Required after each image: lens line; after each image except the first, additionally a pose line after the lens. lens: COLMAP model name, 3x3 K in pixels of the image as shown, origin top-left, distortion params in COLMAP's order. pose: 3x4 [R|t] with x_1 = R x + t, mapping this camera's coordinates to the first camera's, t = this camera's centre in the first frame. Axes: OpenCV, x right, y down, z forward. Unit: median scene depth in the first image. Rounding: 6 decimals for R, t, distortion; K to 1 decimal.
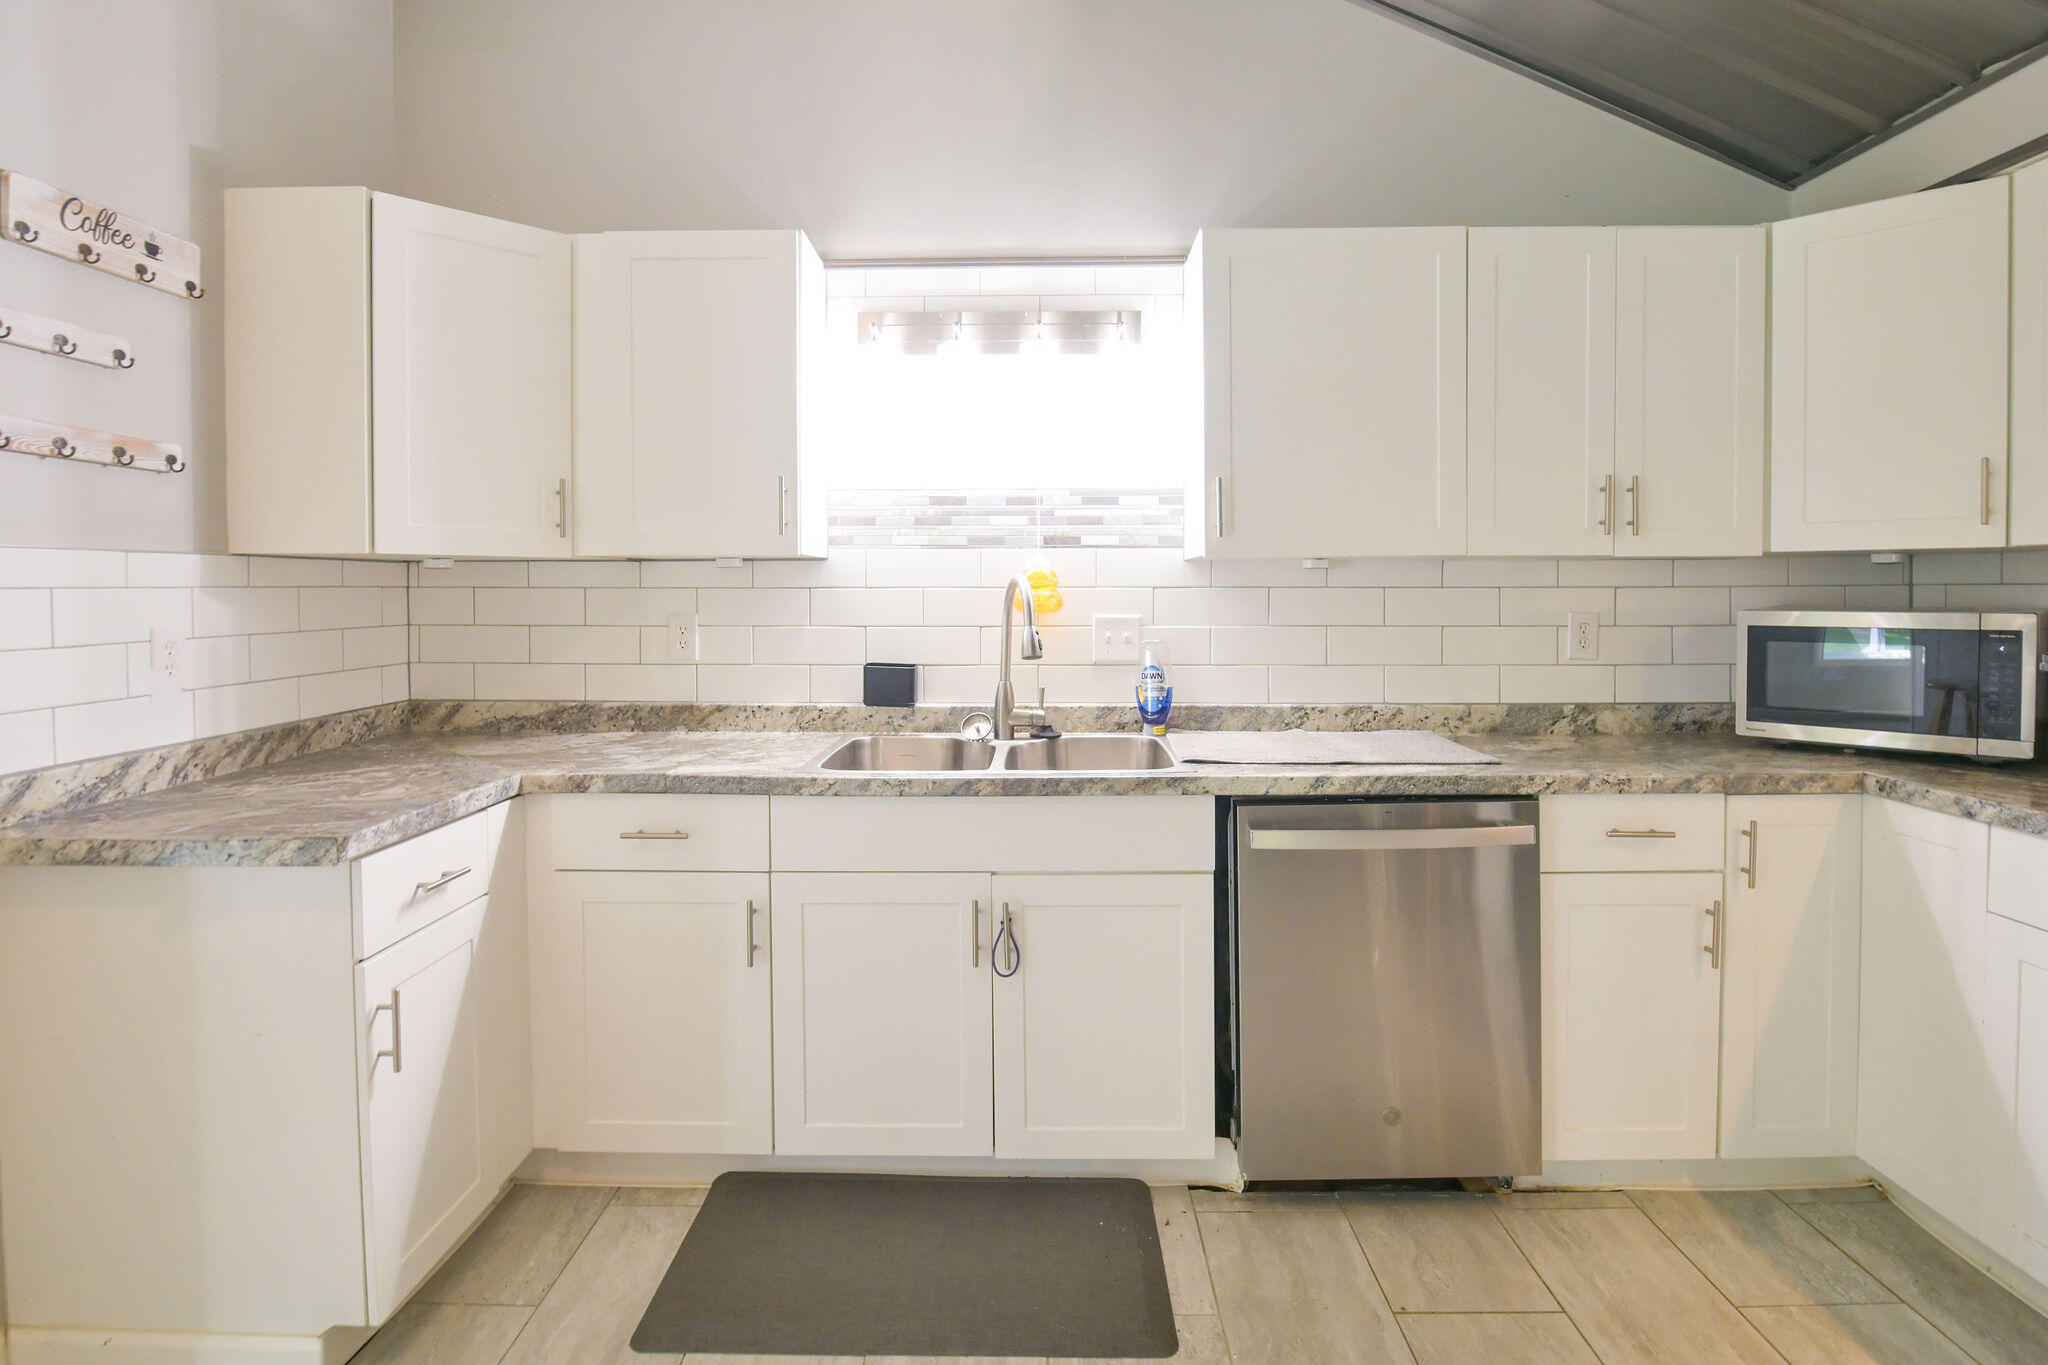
lens RADIAL K [[1020.3, 0, 1006.8], [0, 1020.3, 614.4], [0, 0, 1]] dist [-0.019465, -0.000992]
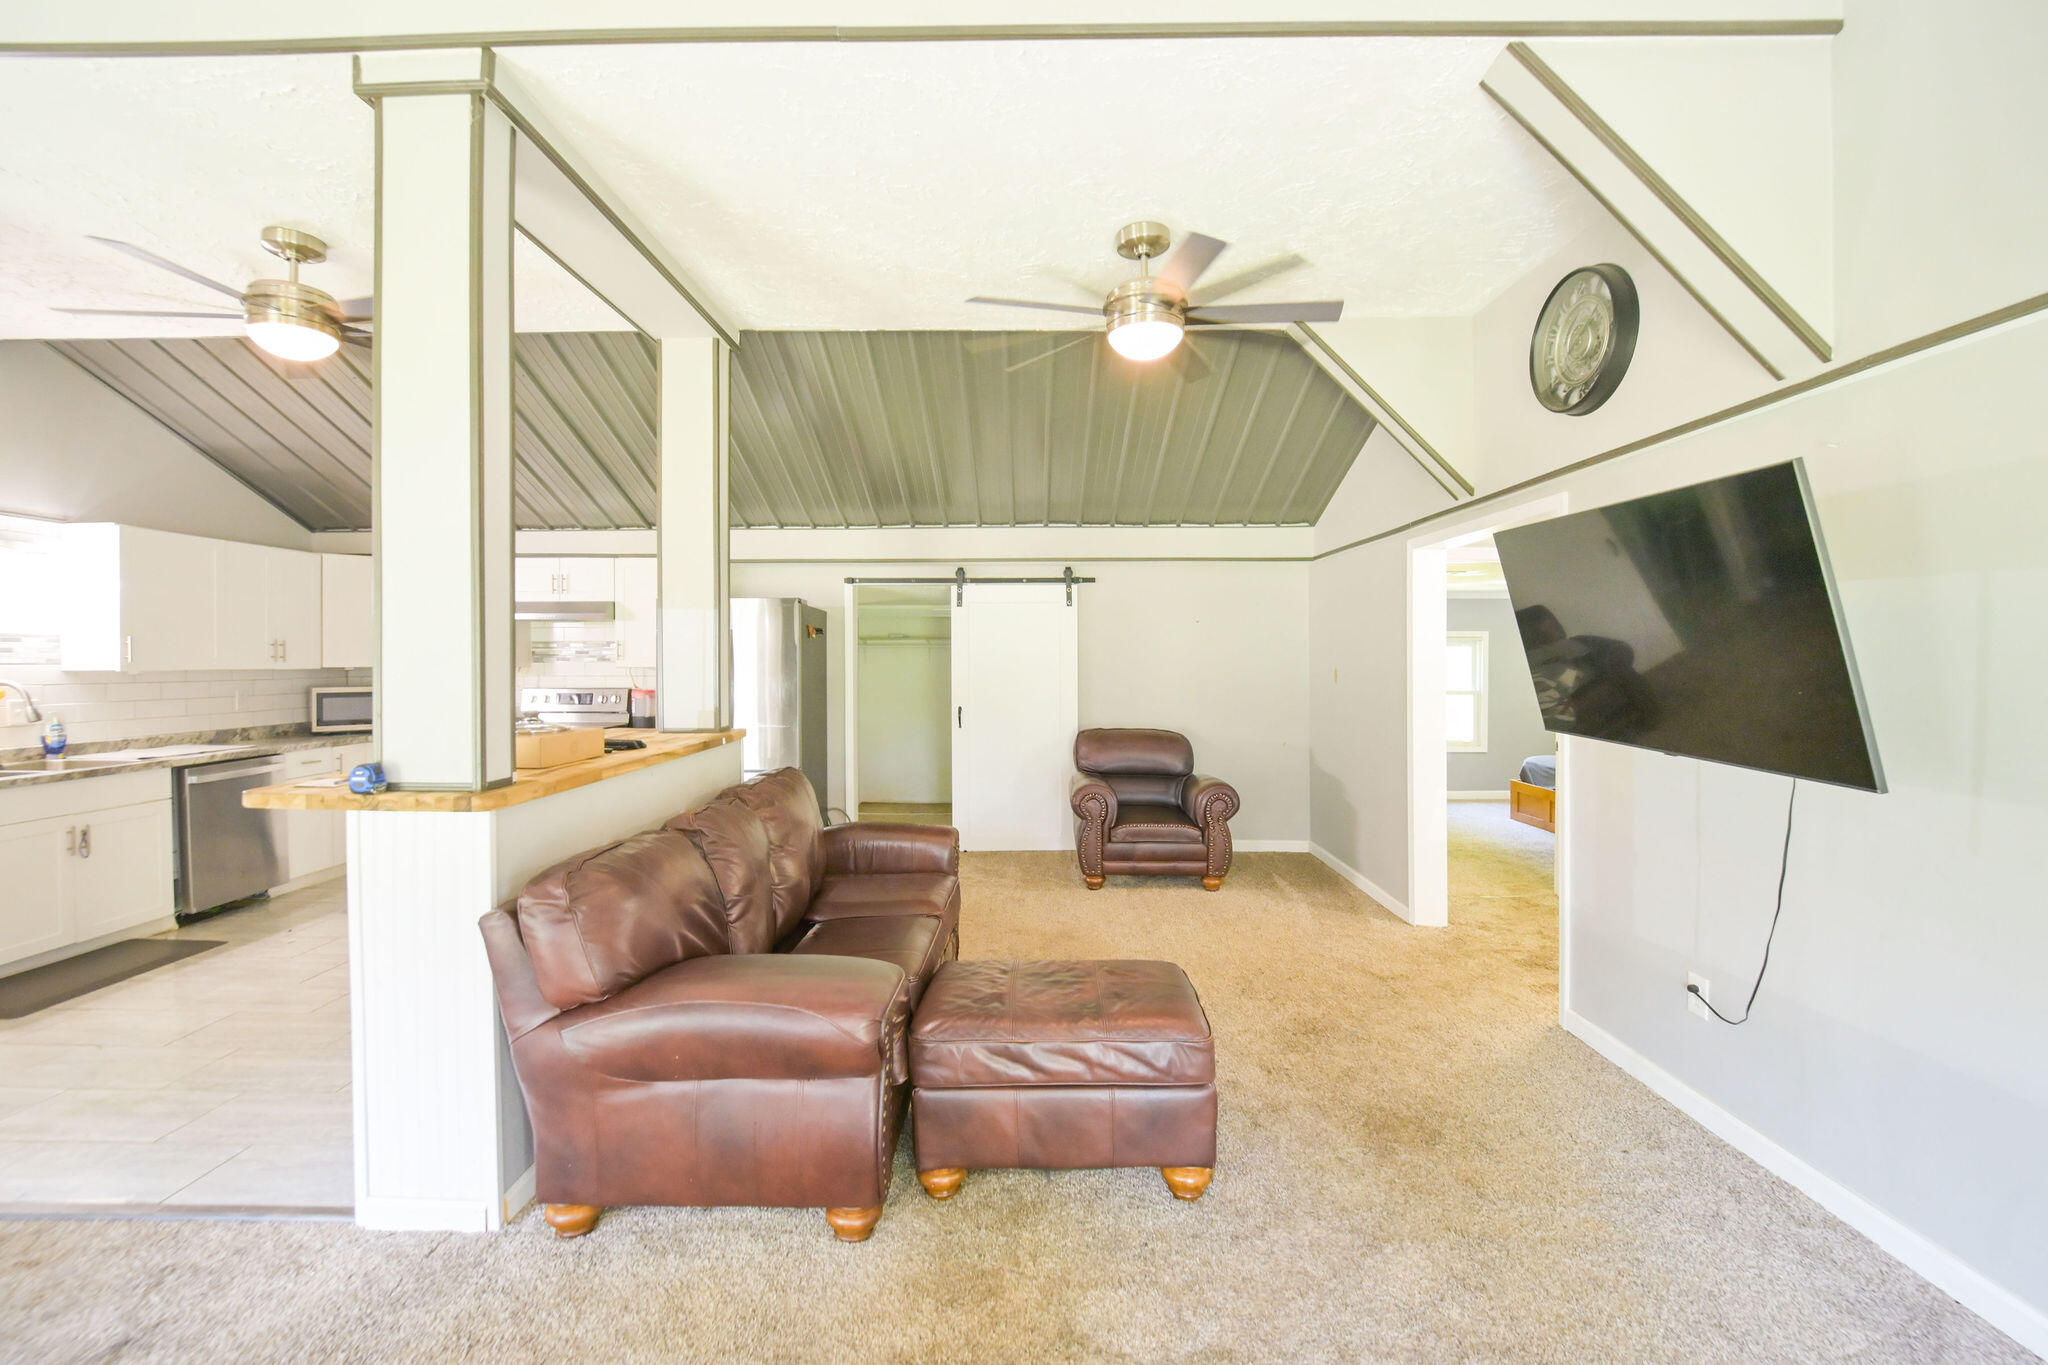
lens RADIAL K [[856.3, 0, 1023.2], [0, 856.3, 661.2], [0, 0, 1]] dist [-0.013337, -0.000270]
pose [[-0.024652, 0.001121, 0.999695, -1.725278], [0.027364, 0.999625, -0.000446, -0.023199], [-0.999322, 0.027345, -0.024673, -0.950467]]
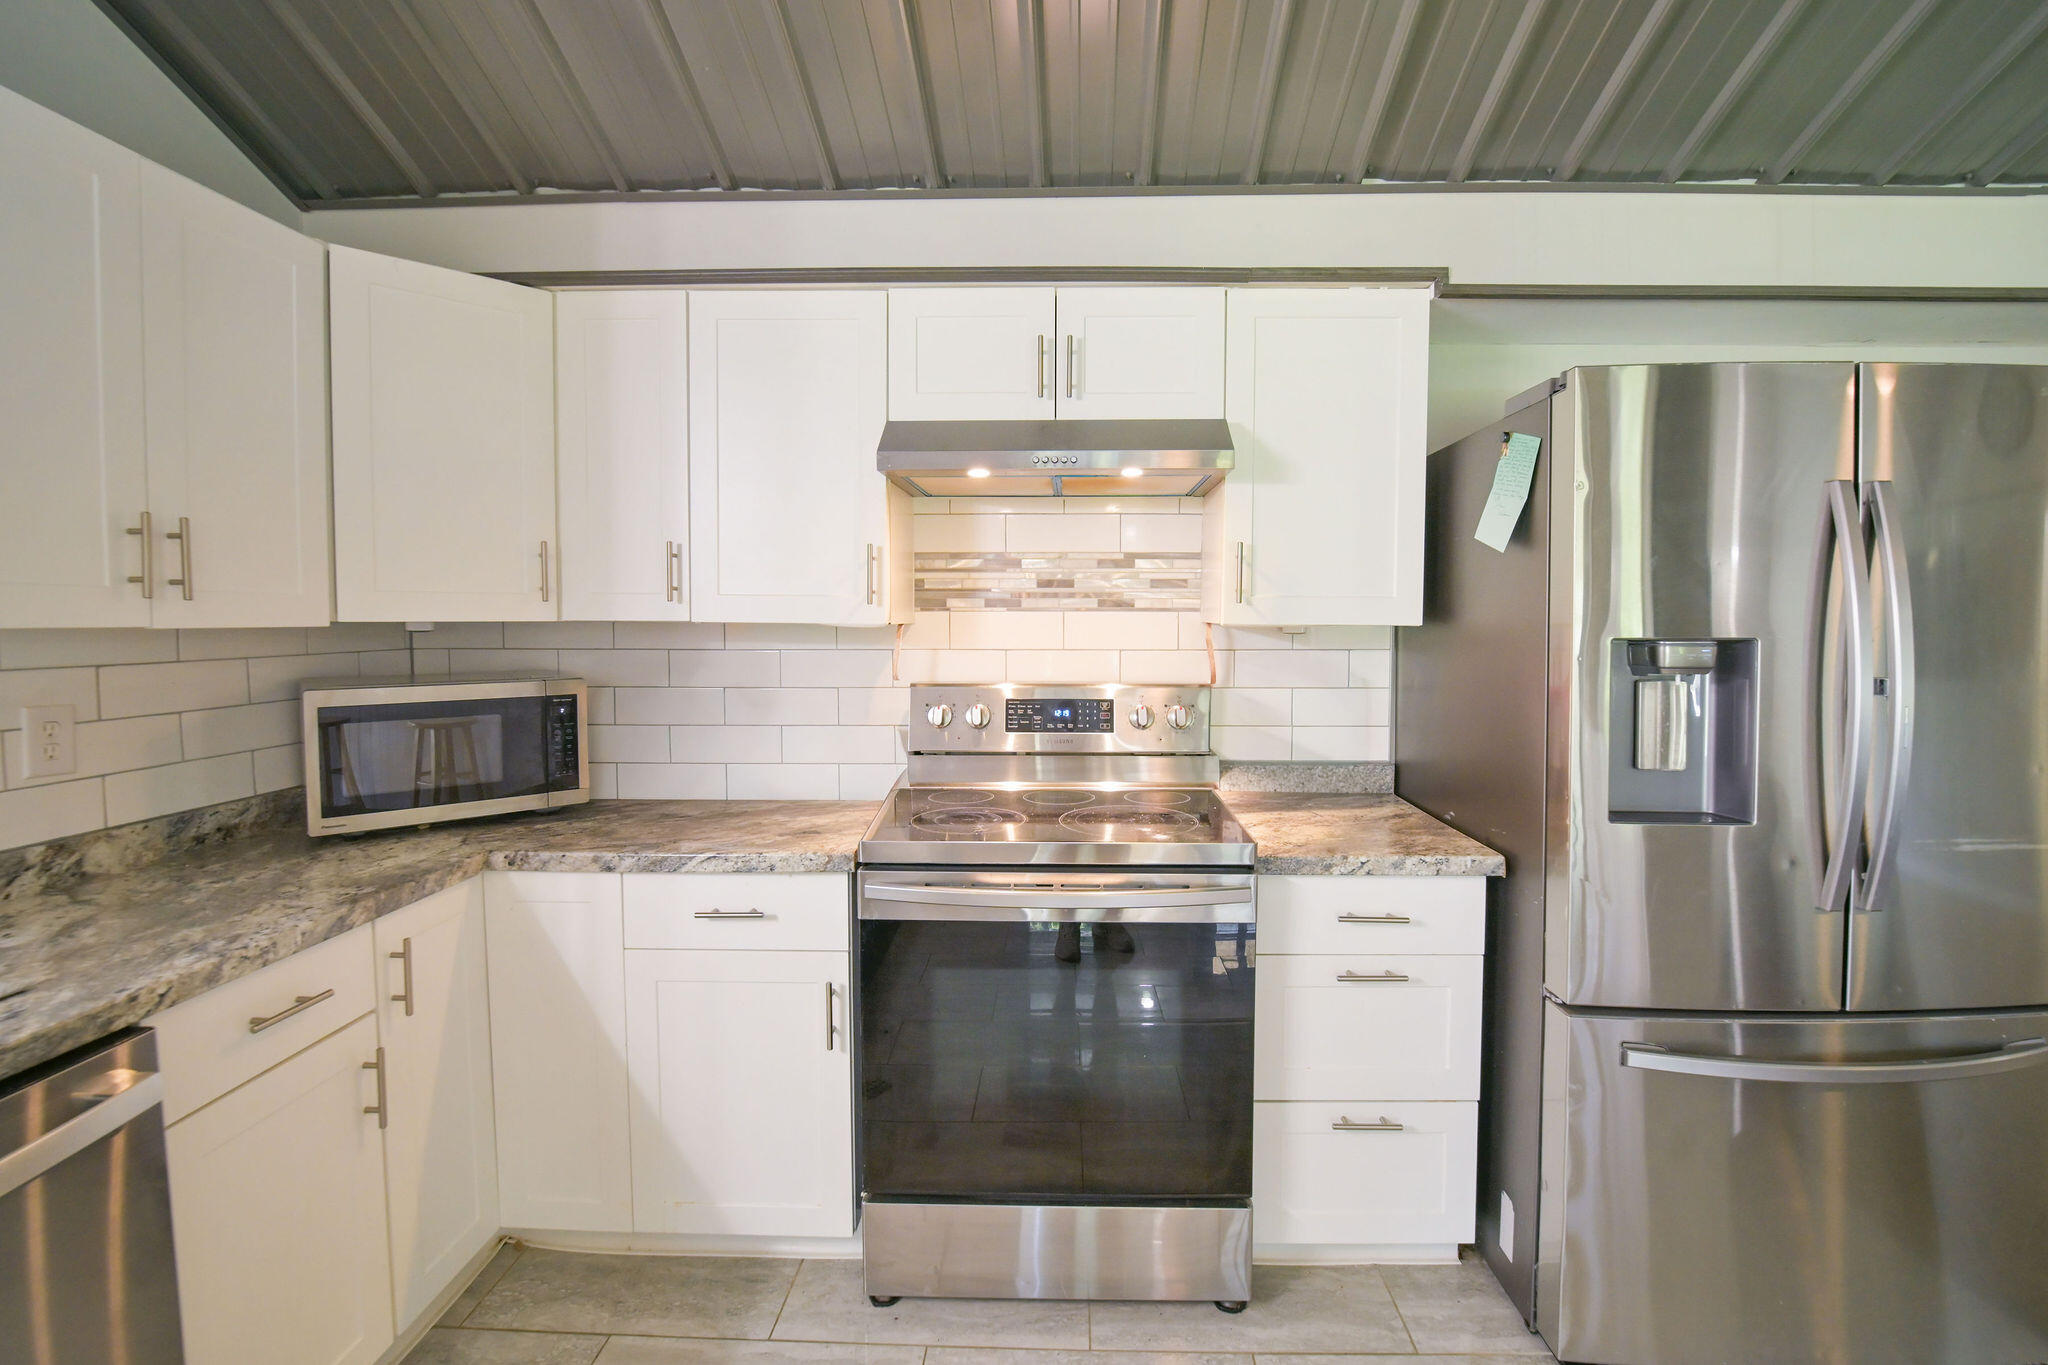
lens RADIAL K [[876.6, 0, 1060.2], [0, 876.6, 657.2], [0, 0, 1]] dist [-0.017813, 0.000192]
pose [[-0.002950, -0.040378, 0.999180, 0.002479], [0.023853, 0.998897, 0.040437, -0.046438], [-0.999711, 0.023952, -0.001984, 0.371861]]
